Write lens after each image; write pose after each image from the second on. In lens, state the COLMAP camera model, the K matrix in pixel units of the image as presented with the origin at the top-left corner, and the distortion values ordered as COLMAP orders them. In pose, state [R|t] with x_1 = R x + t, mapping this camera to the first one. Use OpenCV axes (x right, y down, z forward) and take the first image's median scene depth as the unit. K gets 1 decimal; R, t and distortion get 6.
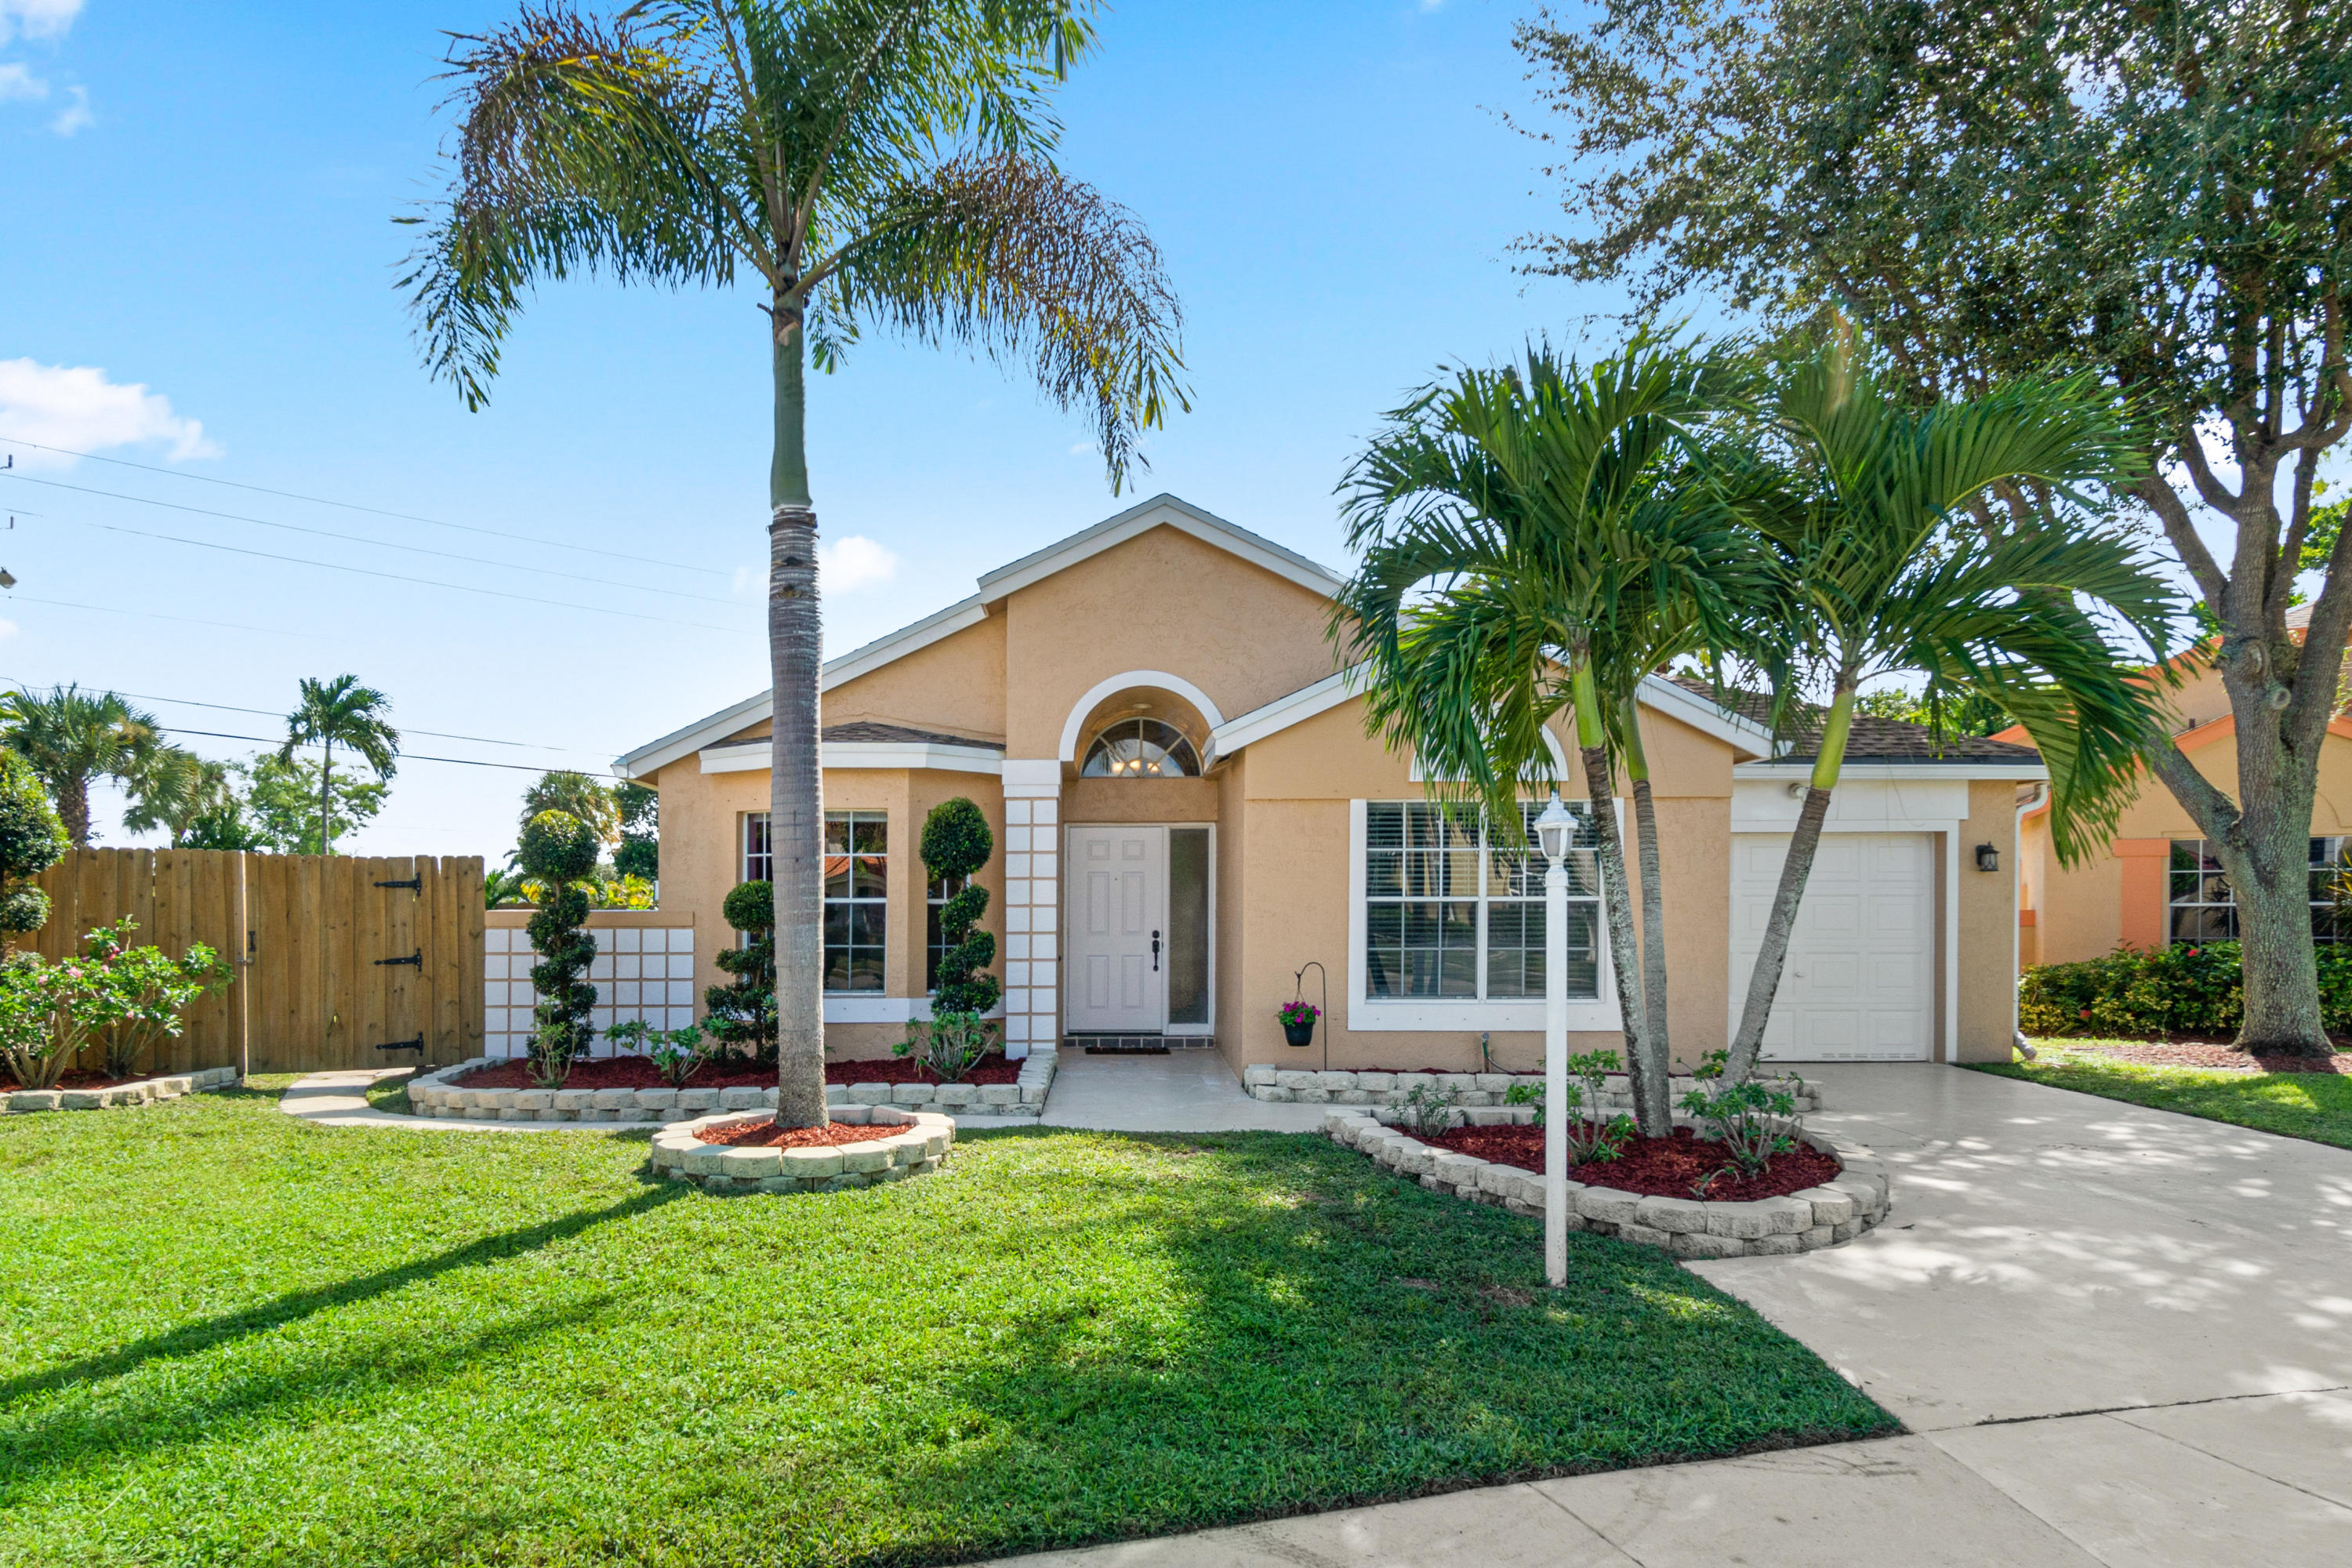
lens RADIAL K [[1173.0, 0, 1174.9], [0, 1173.0, 882.2], [0, 0, 1]] dist [-0.009479, -0.000691]
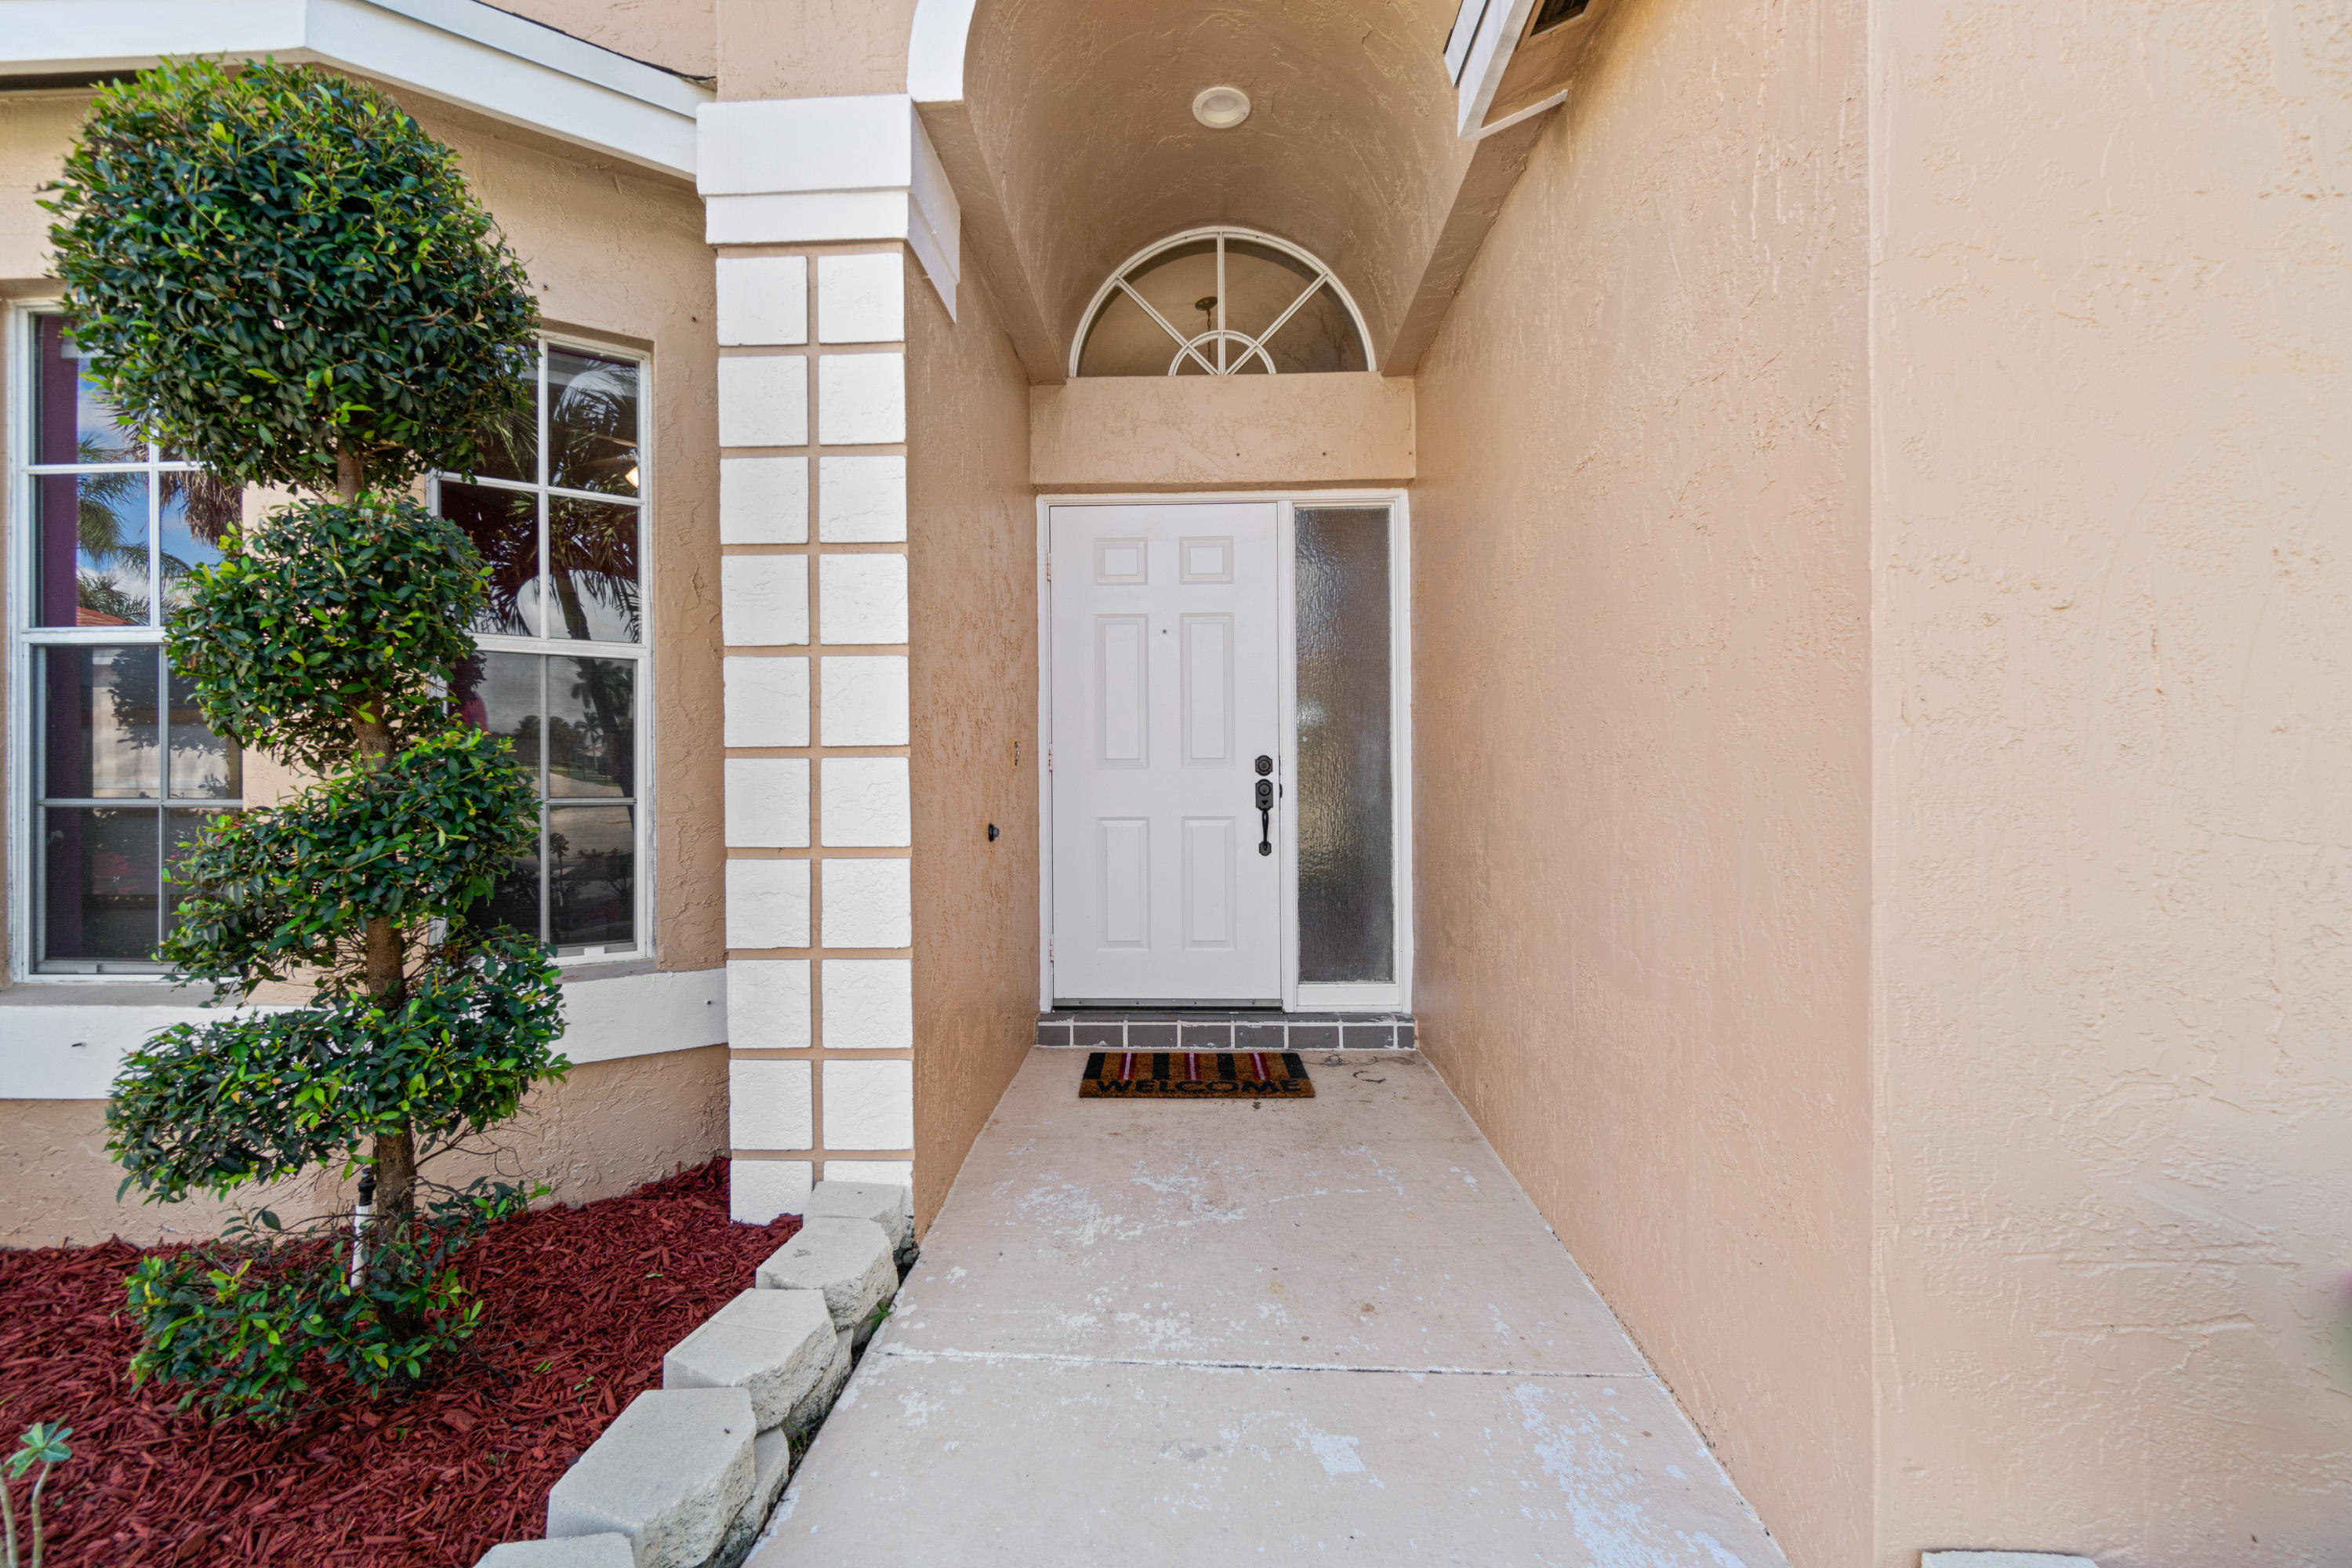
lens RADIAL K [[1045.3, 0, 1176.0], [0, 1045.3, 784.0], [0, 0, 1]] dist [-0.007443, -0.001005]
pose [[0.996895, -0.011255, -0.077935, -0.022056], [0.014786, 0.998883, 0.044872, 0.041212], [0.077343, -0.045885, 0.995948, 0.766907]]
